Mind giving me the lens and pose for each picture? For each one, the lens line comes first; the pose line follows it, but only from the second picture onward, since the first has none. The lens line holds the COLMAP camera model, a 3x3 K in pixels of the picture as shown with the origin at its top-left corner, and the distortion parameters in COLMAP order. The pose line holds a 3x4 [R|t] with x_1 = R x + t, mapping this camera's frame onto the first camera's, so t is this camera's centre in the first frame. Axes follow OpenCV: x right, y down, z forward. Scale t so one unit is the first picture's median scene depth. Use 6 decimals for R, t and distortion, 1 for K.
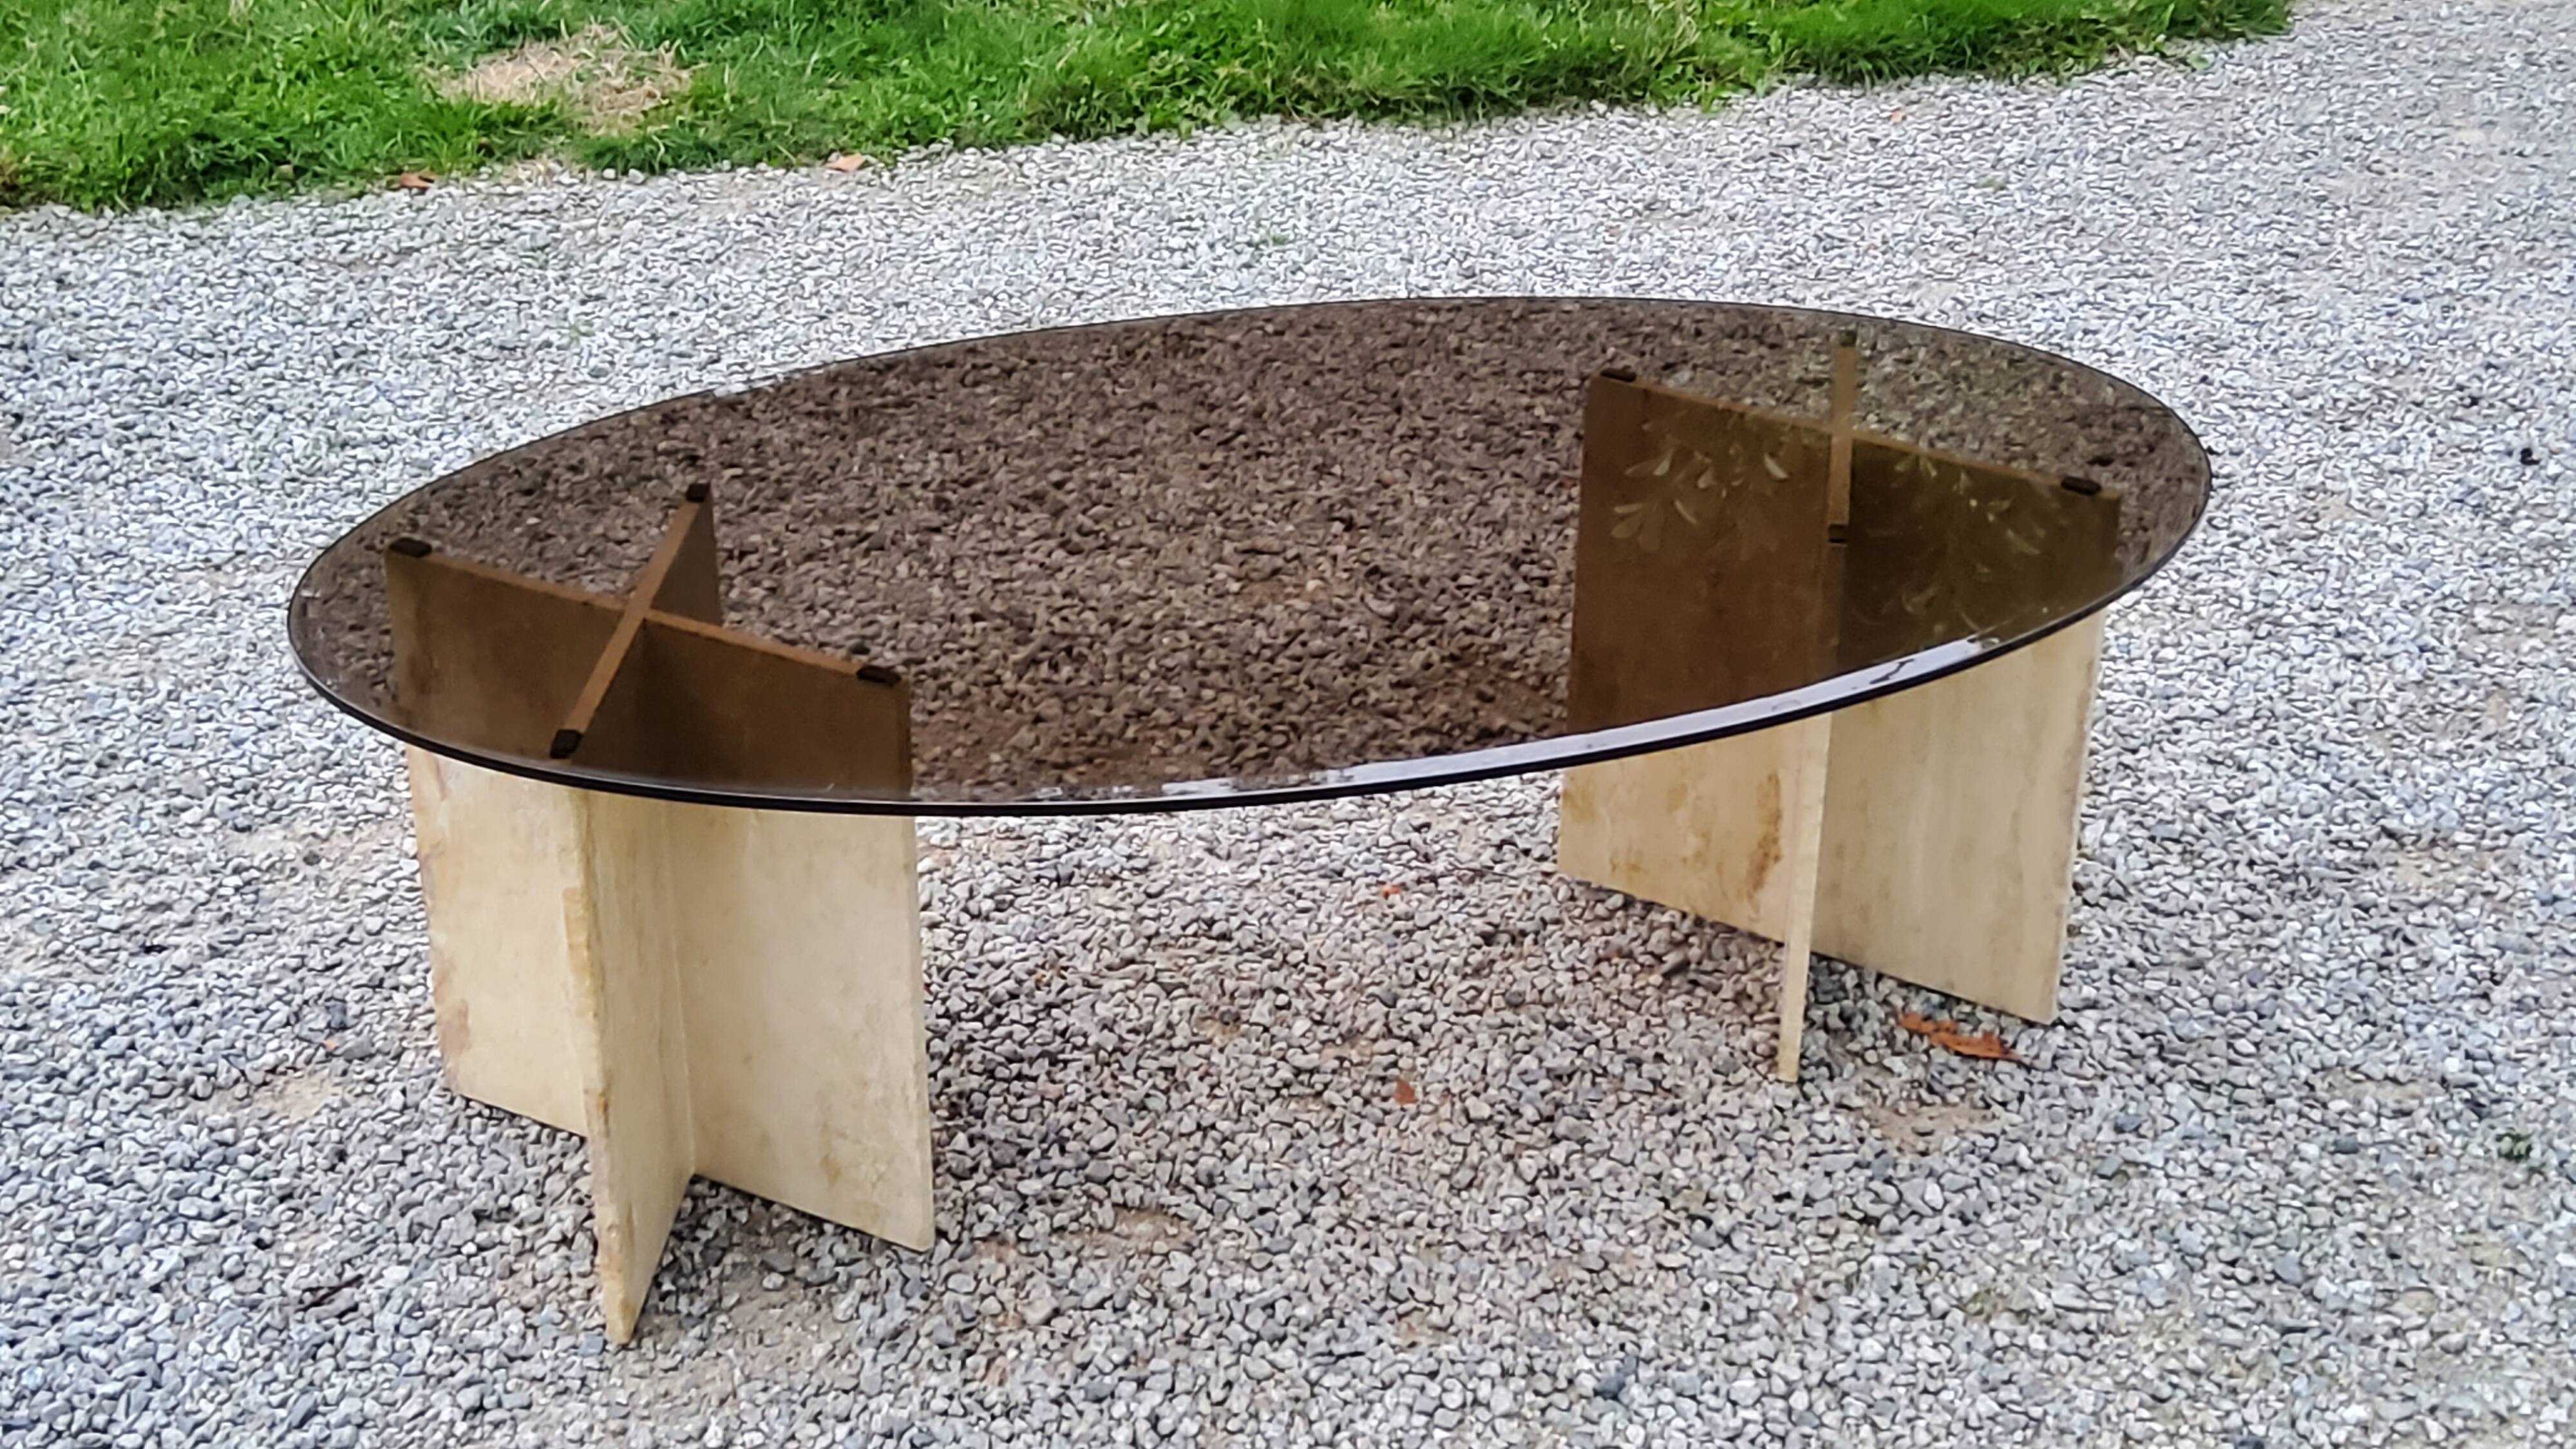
lens RADIAL K [[3842.1, 0, 1263.5], [0, 3842.1, 724.9], [0, 0, 1]] dist [0.113660, 0.000000]
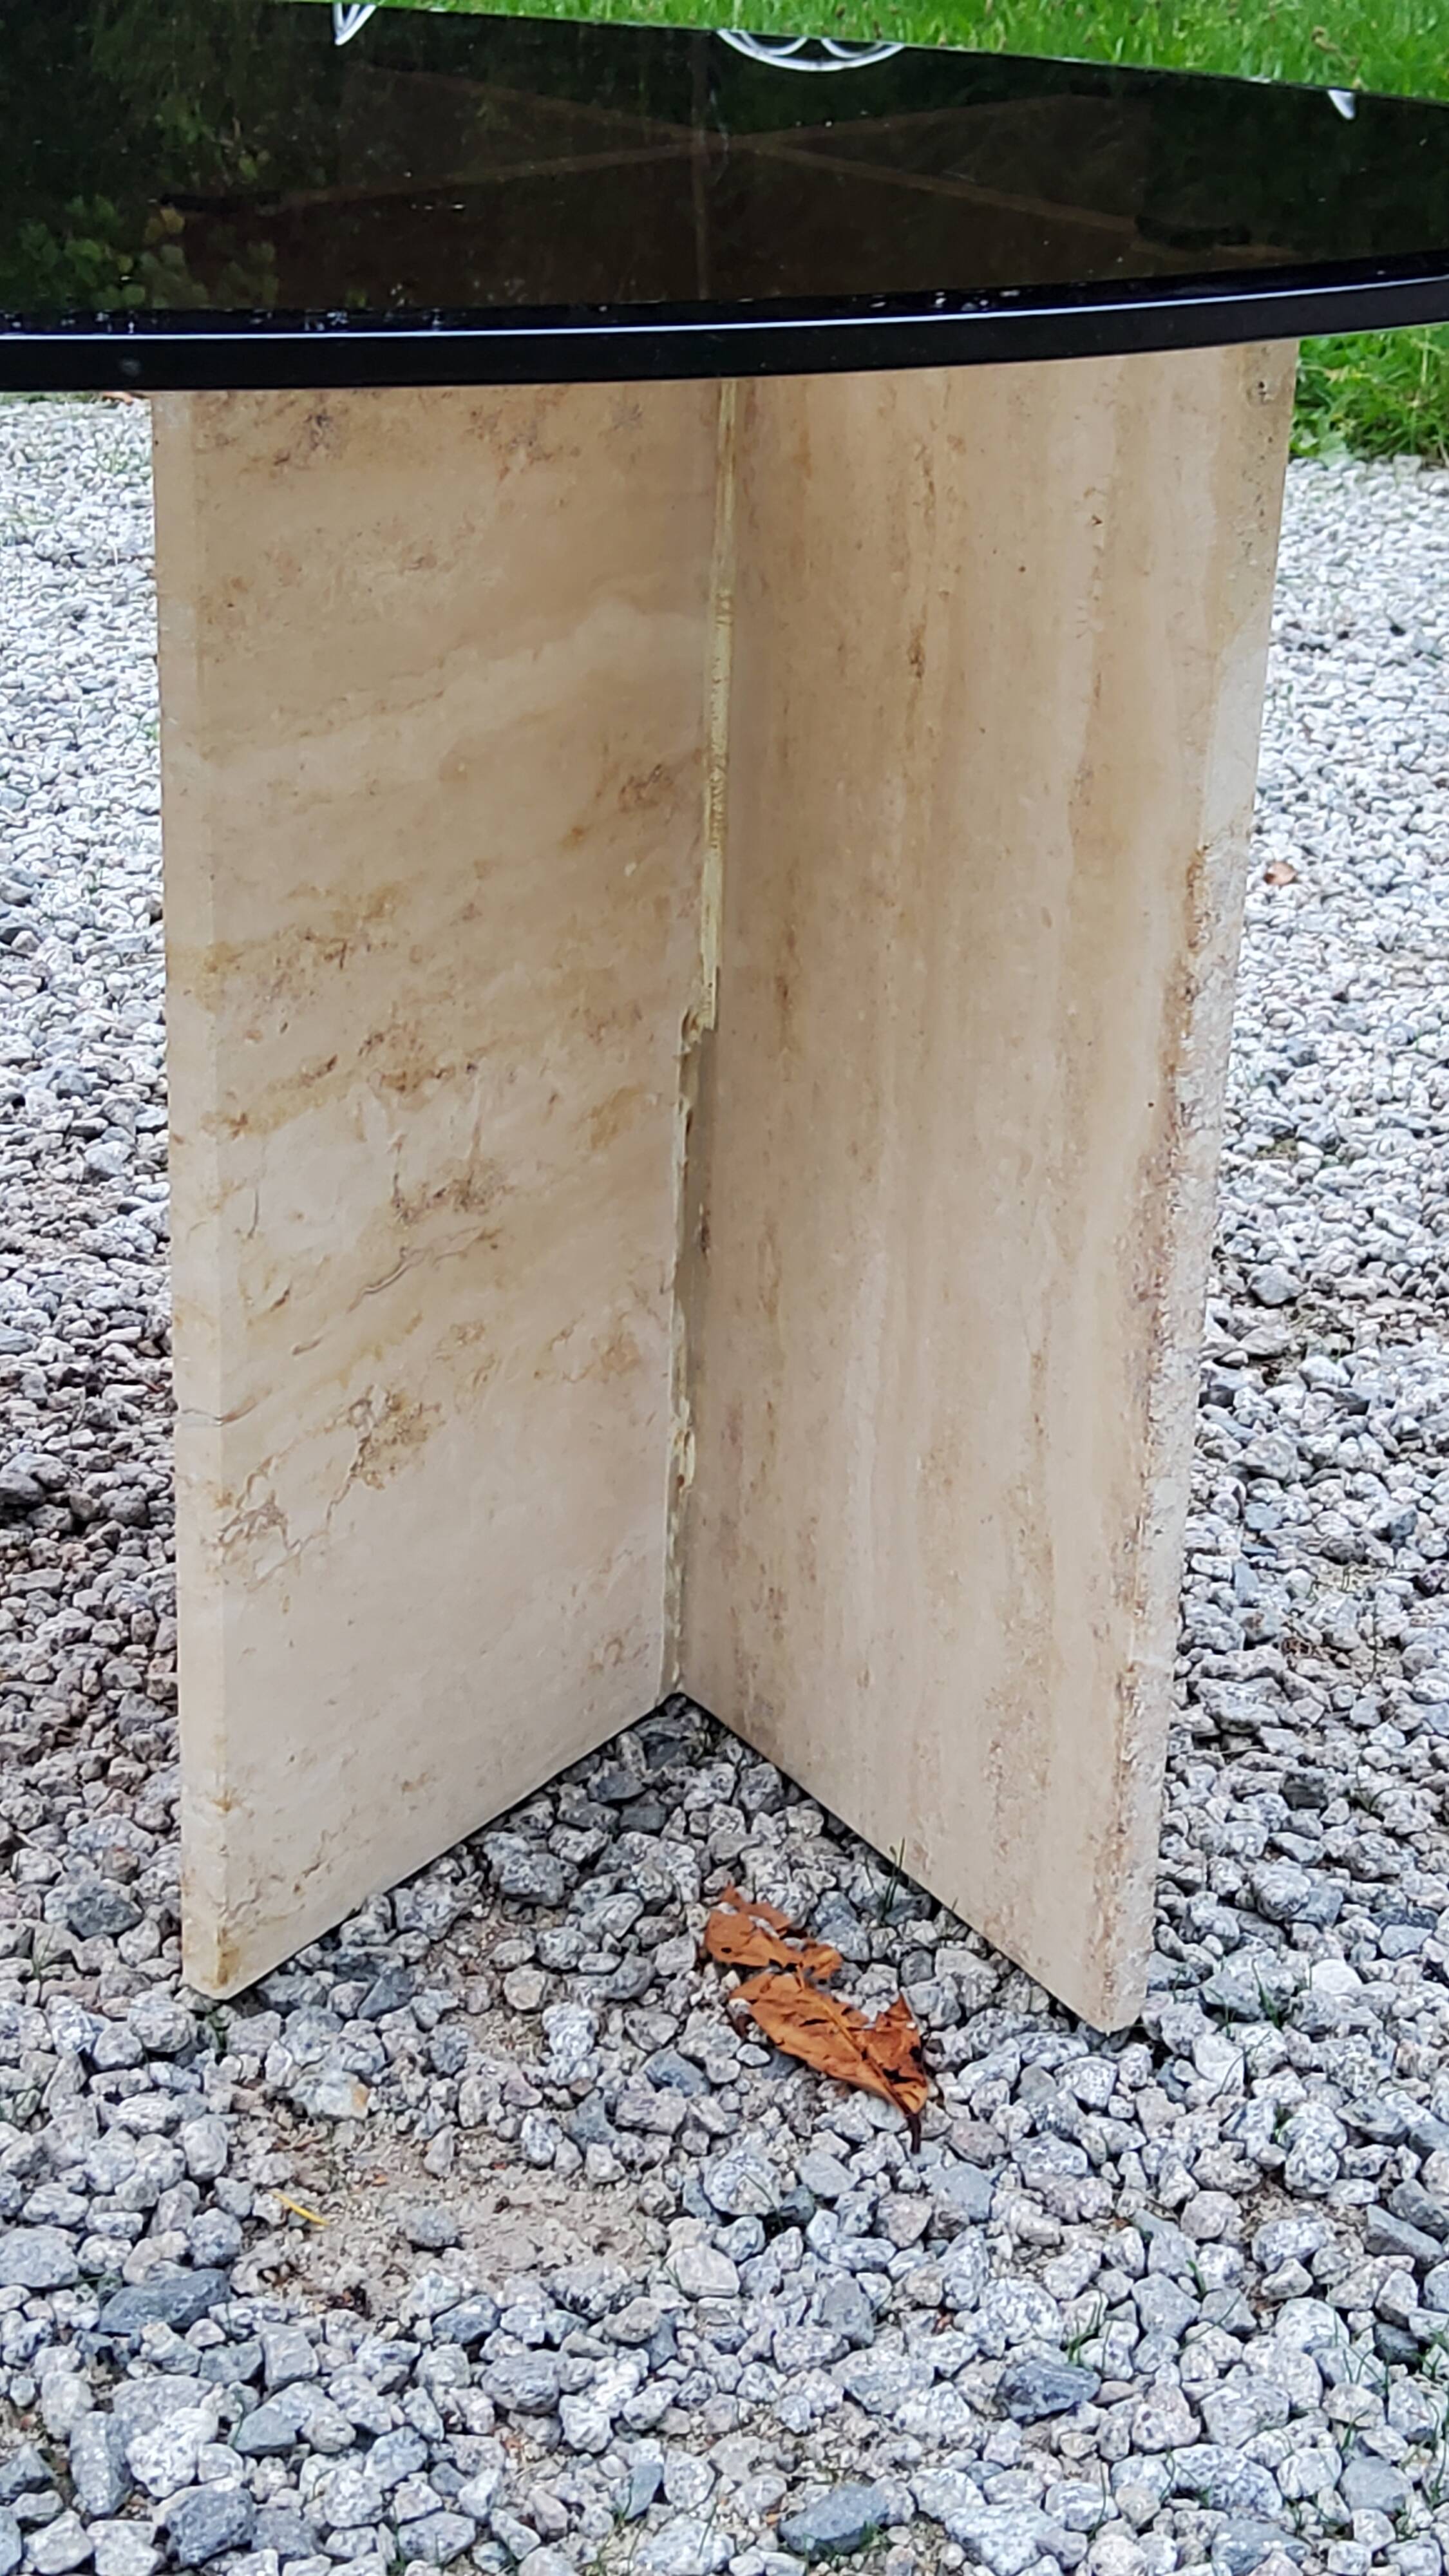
lens RADIAL K [[3842.1, 0, 724.1], [0, 3842.1, 1347.6], [0, 0, 1]] dist [0.113660, 0.000000]
pose [[0.907651, 0.178400, -0.379926, 0.281541], [-0.201279, 0.979309, -0.021010, 0.032804], [0.368317, 0.095540, 0.924778, 0.659432]]
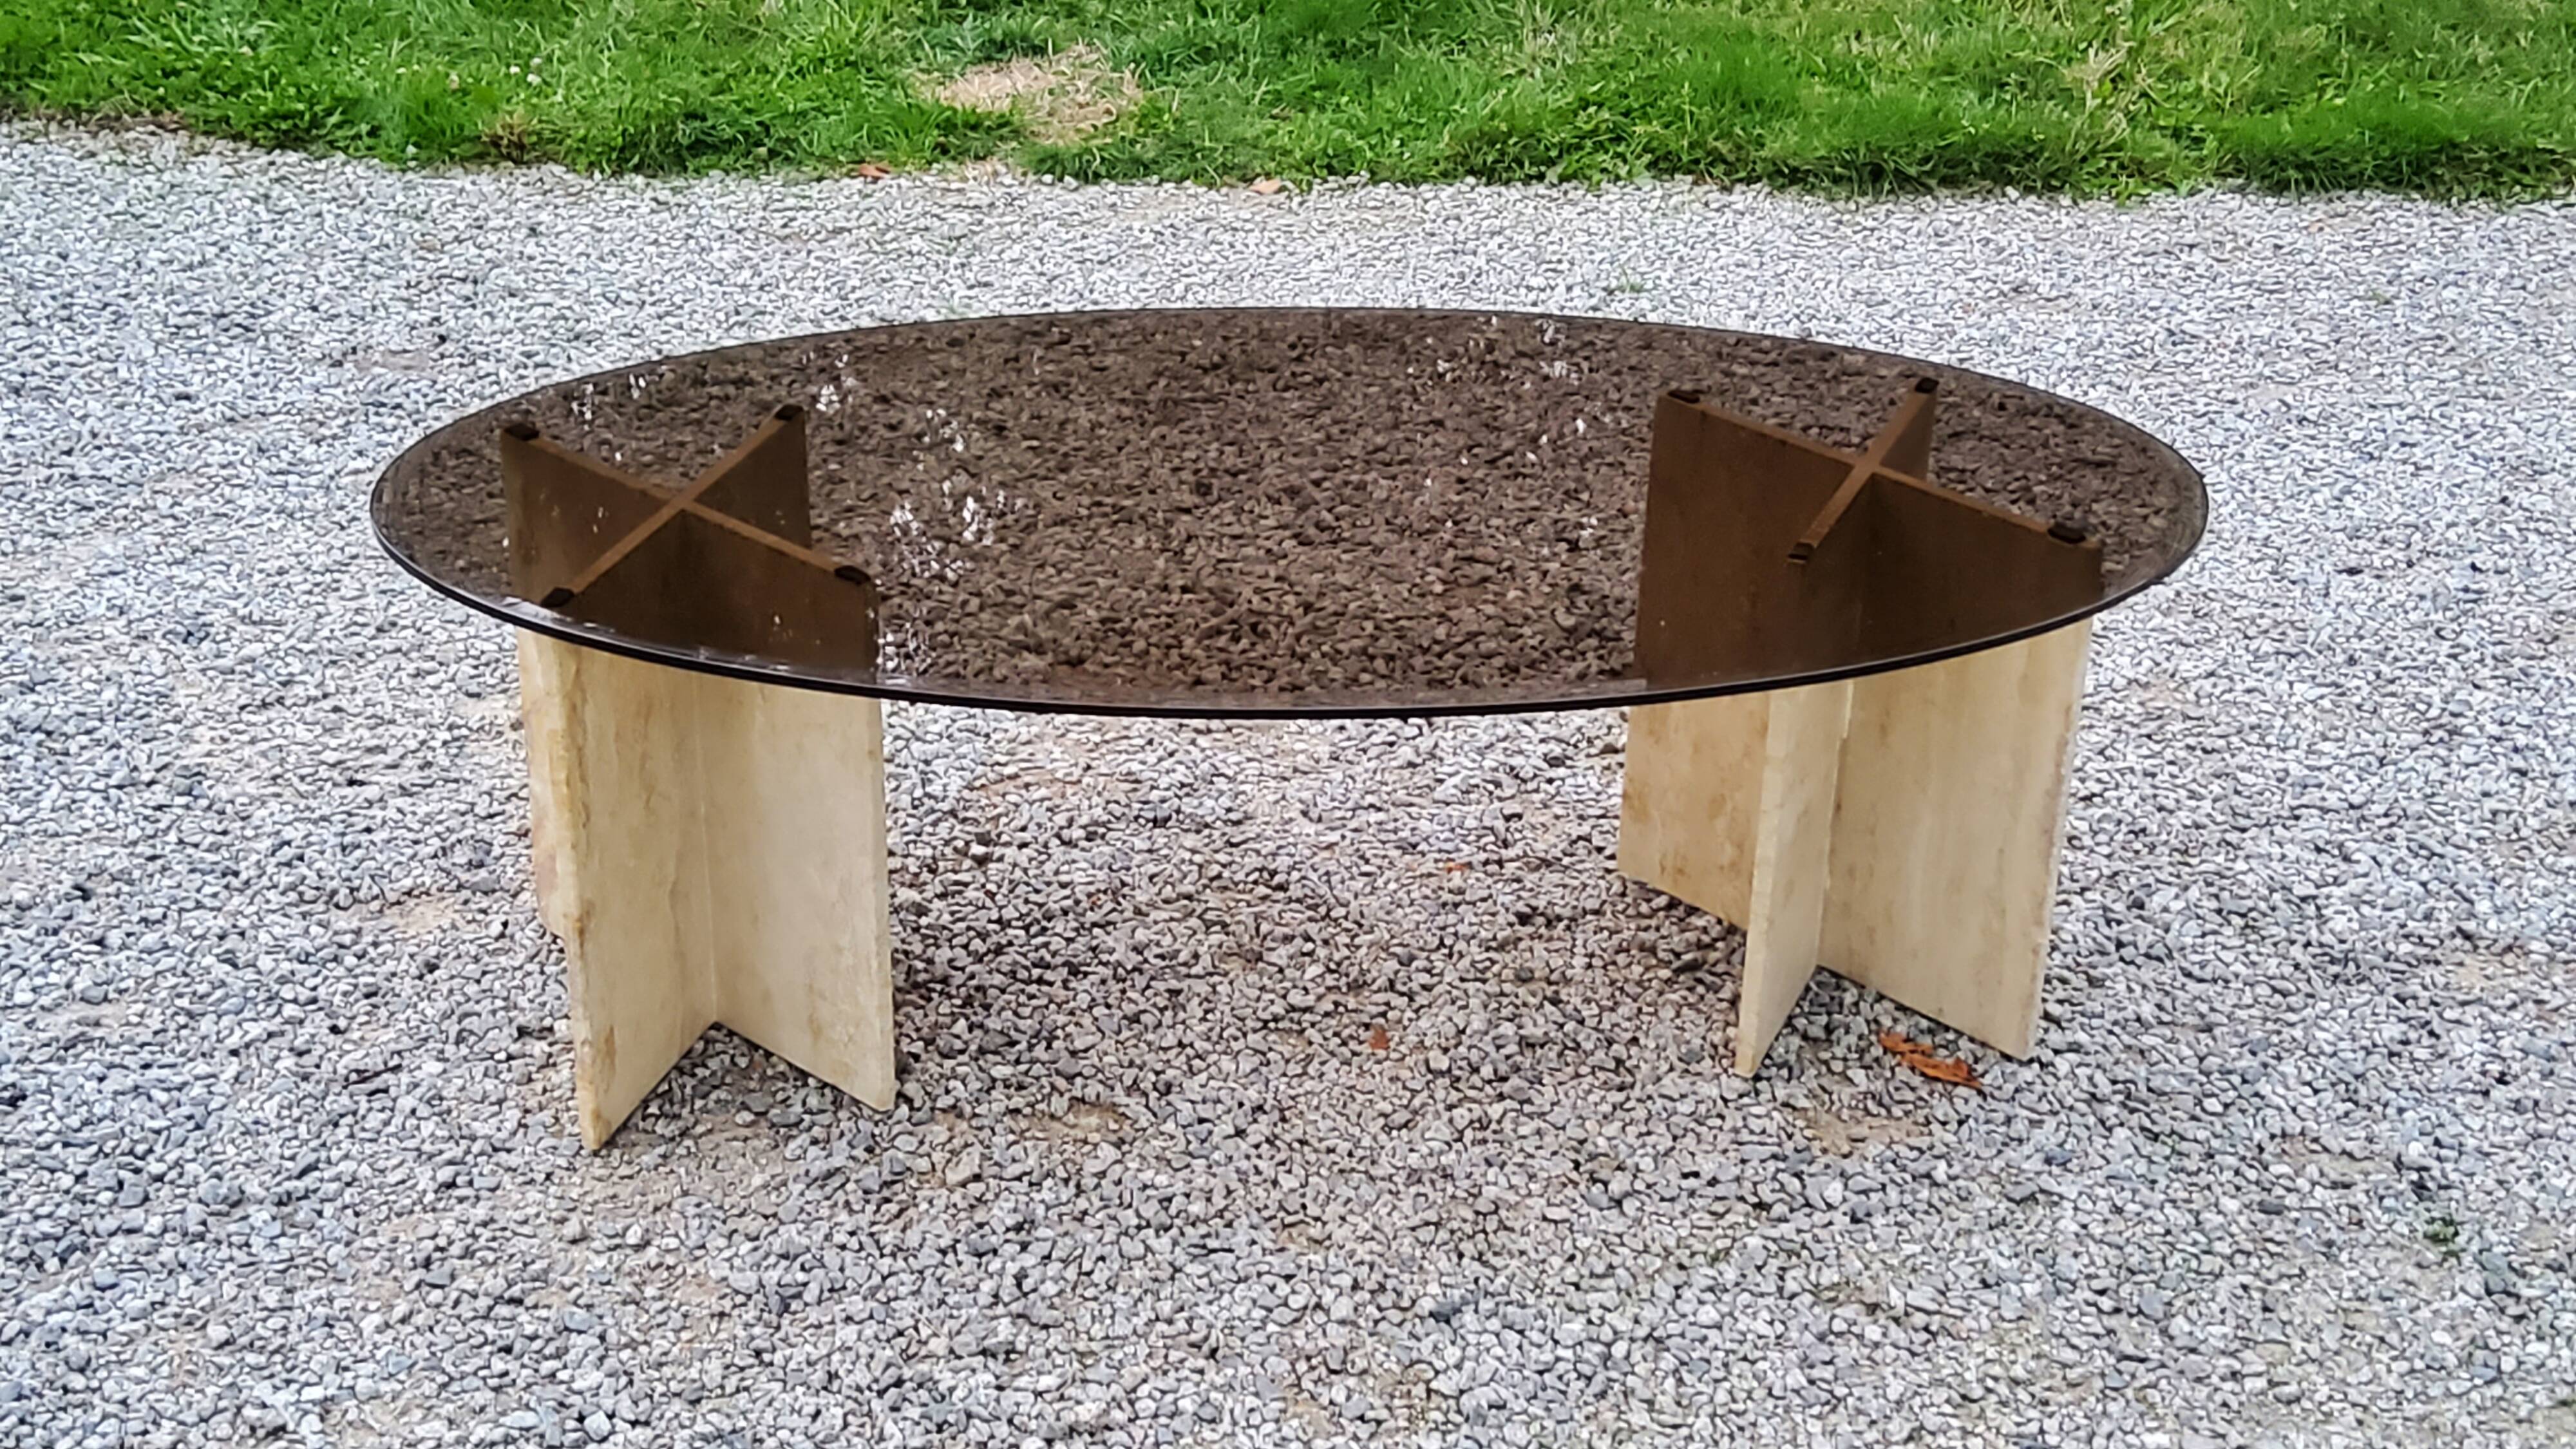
lens RADIAL K [[3842.1, 0, 1252.2], [0, 3842.1, 718.3], [0, 0, 1]] dist [0.113660, 0.000000]
pose [[0.972403, 0.110852, -0.205293, 0.199223], [-0.116336, 0.993100, -0.014802, 0.025532], [0.202235, 0.038277, 0.978589, -0.051051]]
